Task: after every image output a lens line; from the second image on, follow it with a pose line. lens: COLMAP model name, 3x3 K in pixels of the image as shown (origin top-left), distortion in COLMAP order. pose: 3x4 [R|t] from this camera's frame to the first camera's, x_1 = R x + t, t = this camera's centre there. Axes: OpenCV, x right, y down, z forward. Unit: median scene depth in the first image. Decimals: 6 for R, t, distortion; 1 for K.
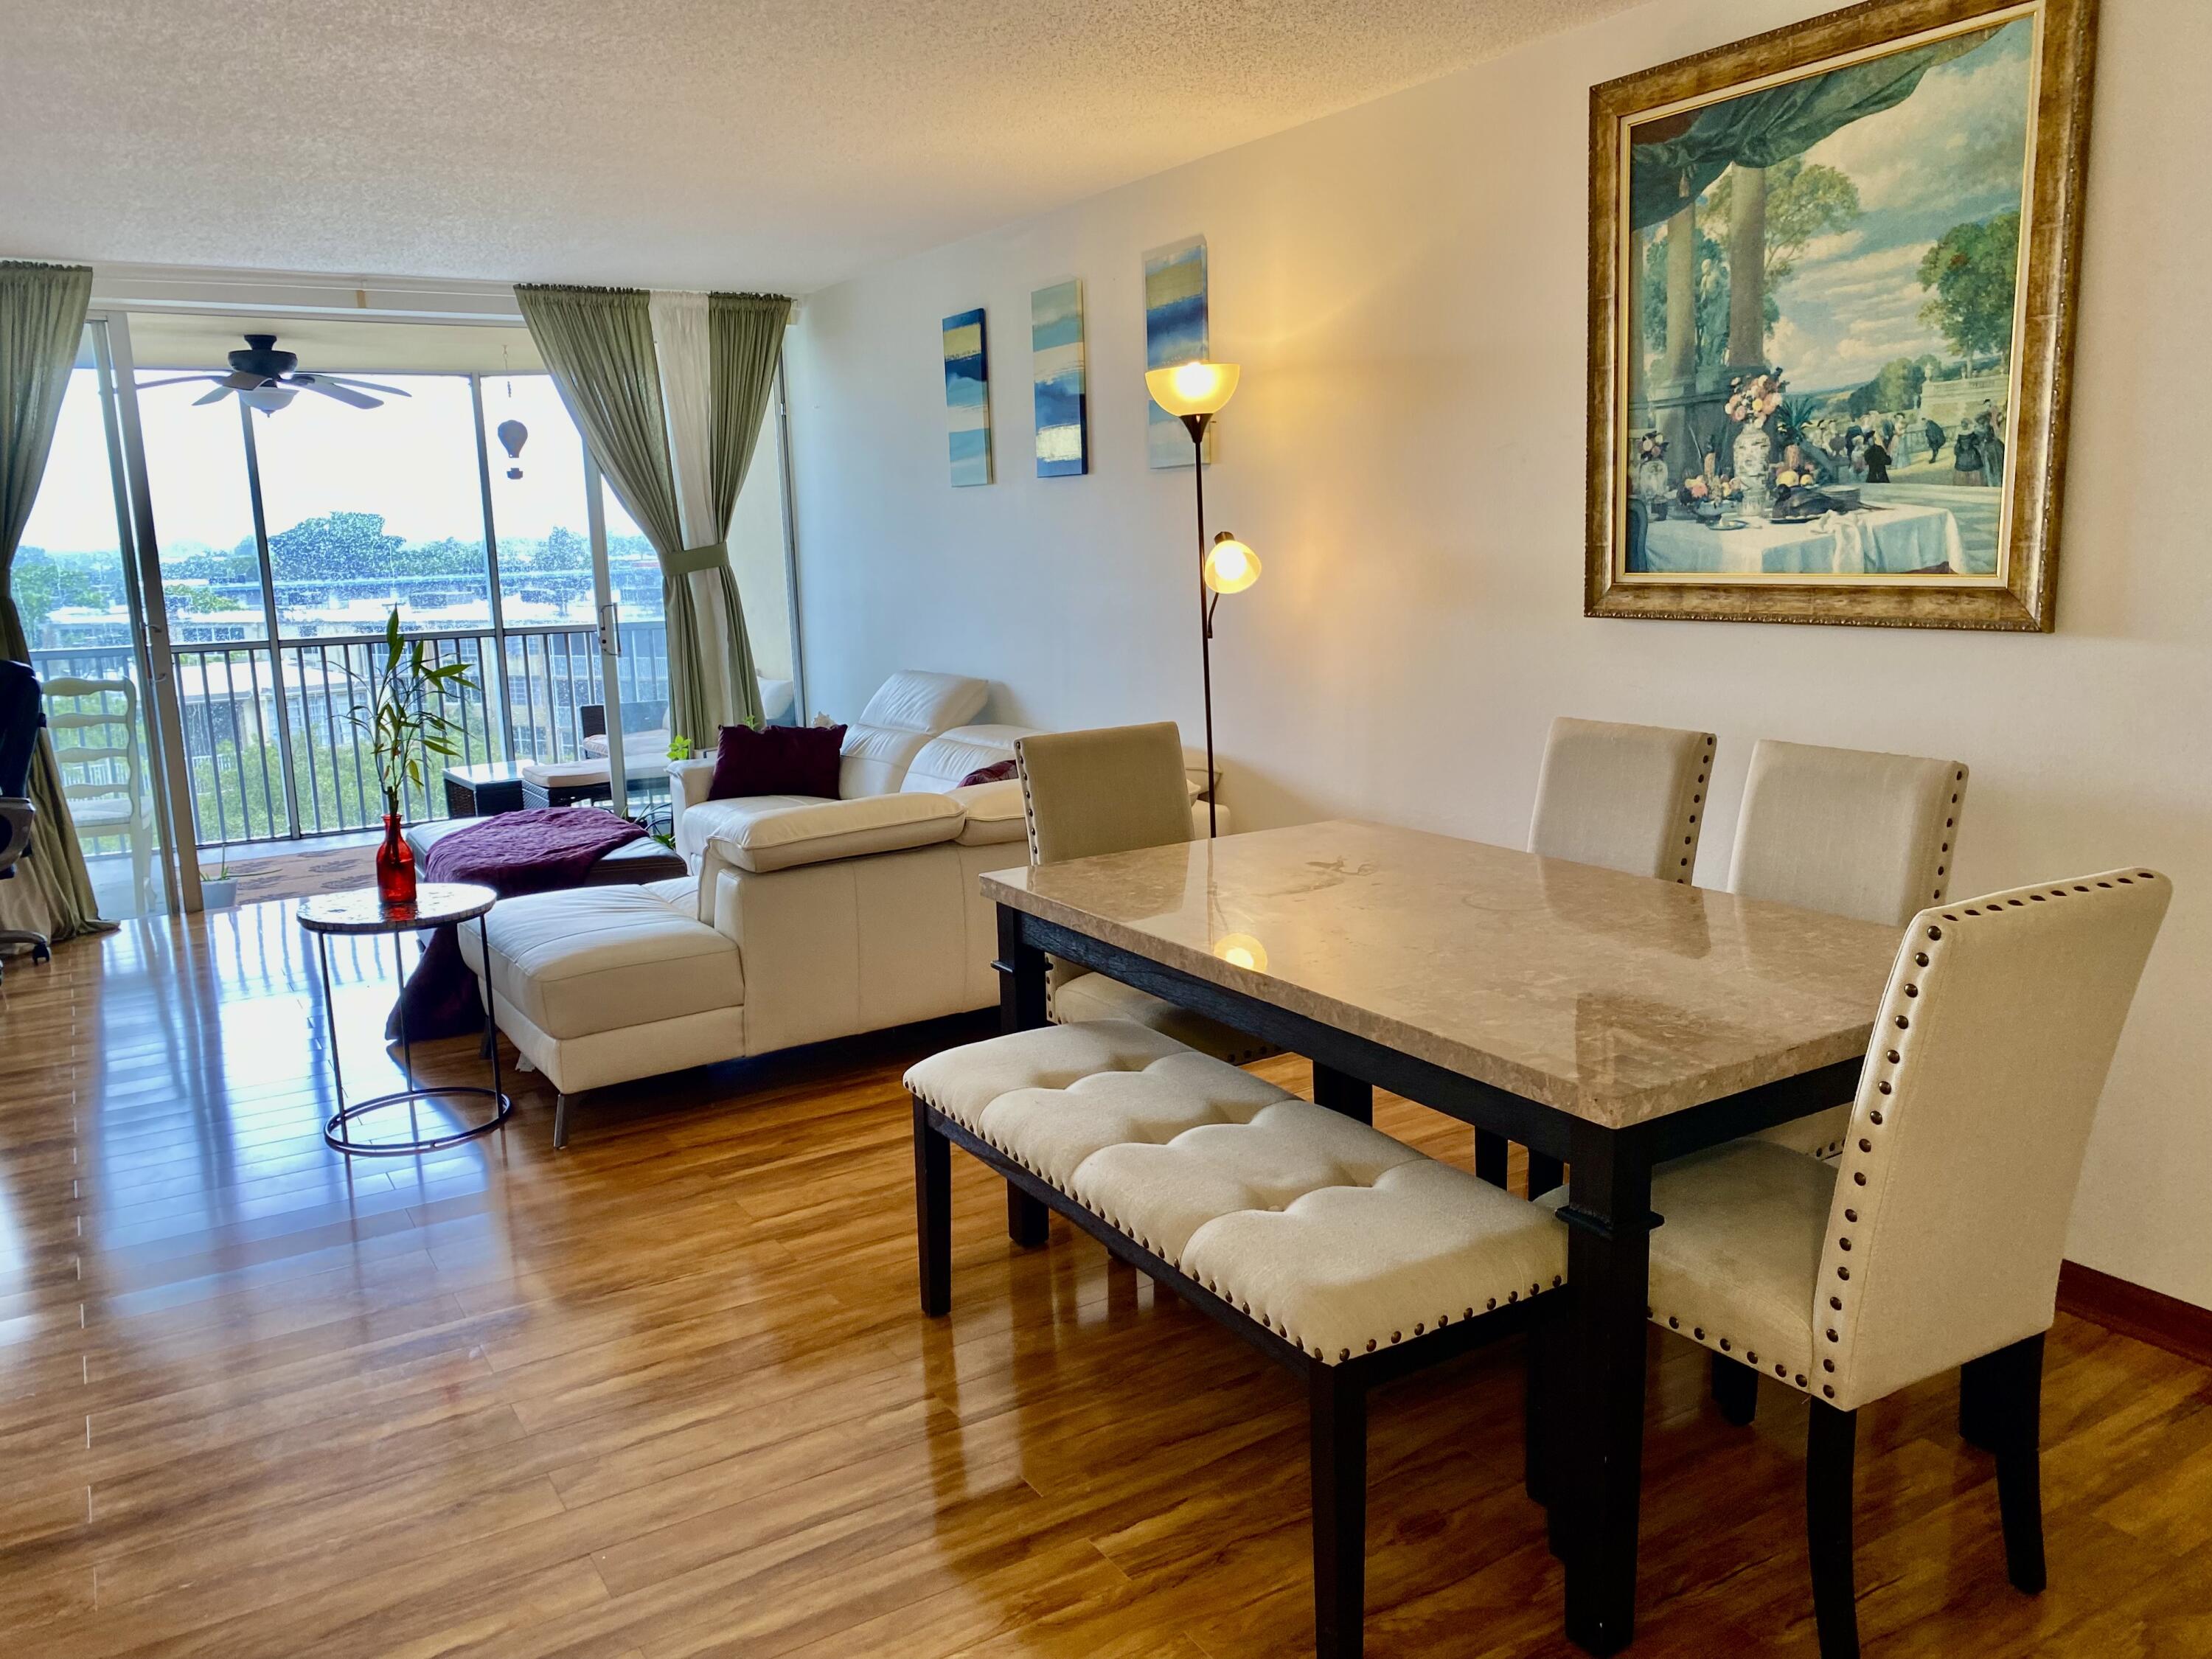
lens RADIAL K [[1686.8, 0, 1106.0], [0, 1686.8, 829.5], [0, 0, 1]] dist [0.040664, -0.001577]
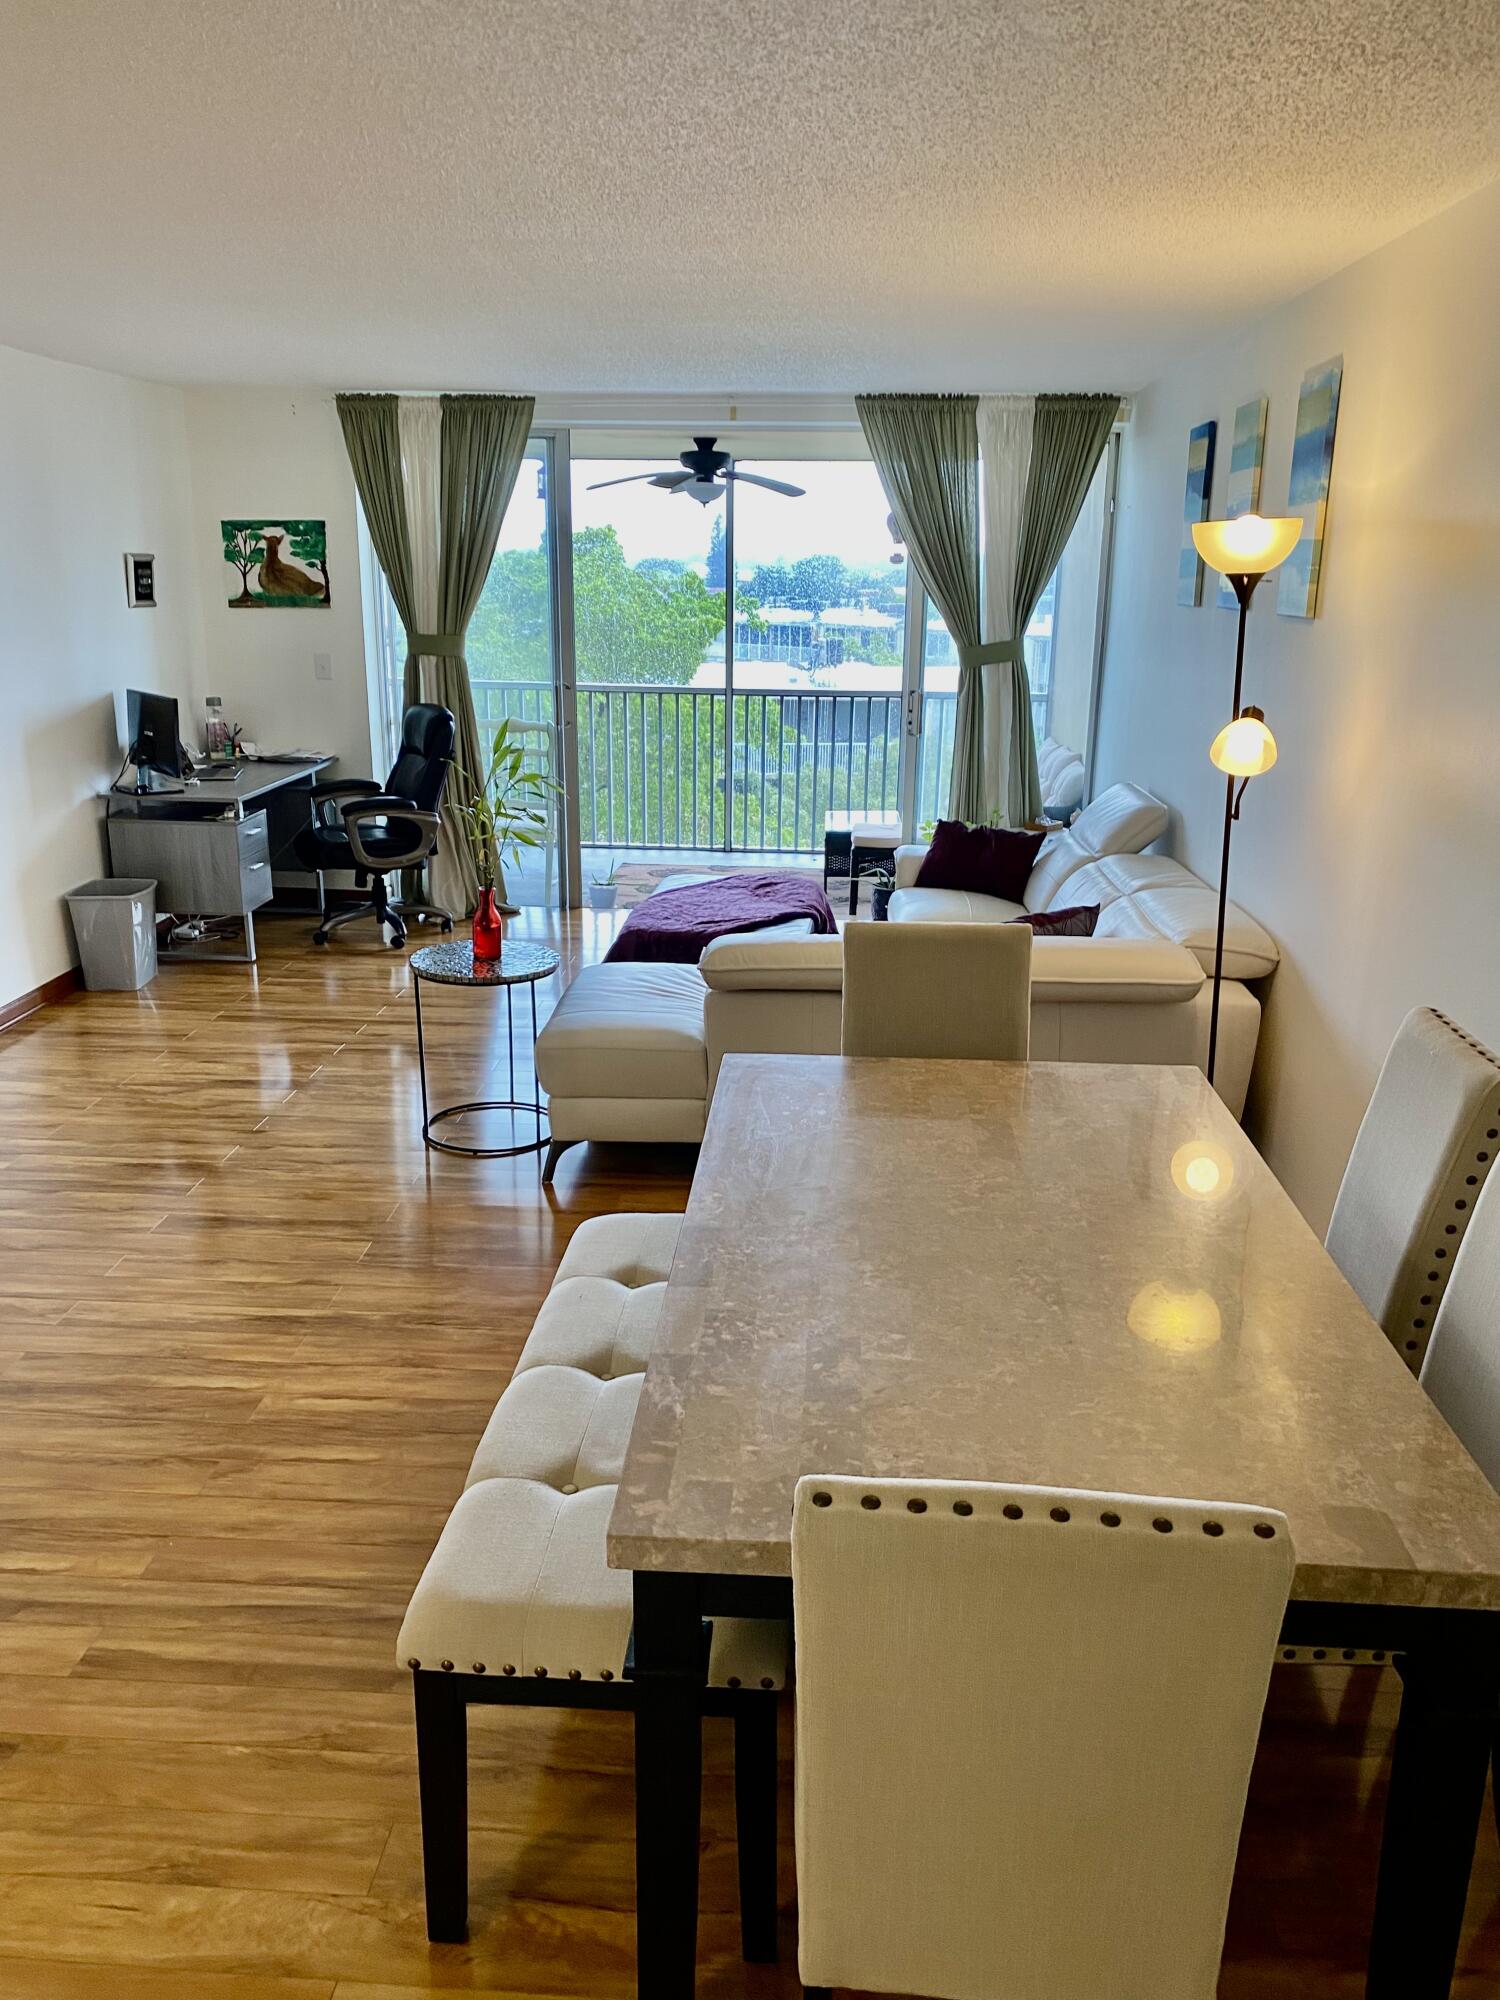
lens RADIAL K [[1546.7, 0, 750.0], [0, 1546.7, 1000.0], [0, 0, 1]] dist [0.040630, -0.002338]
pose [[0.821380, 0.195039, -0.535999, 0.209226], [-0.139947, 0.979908, 0.142110, -0.067359], [0.552946, -0.041715, 0.832172, 0.100763]]
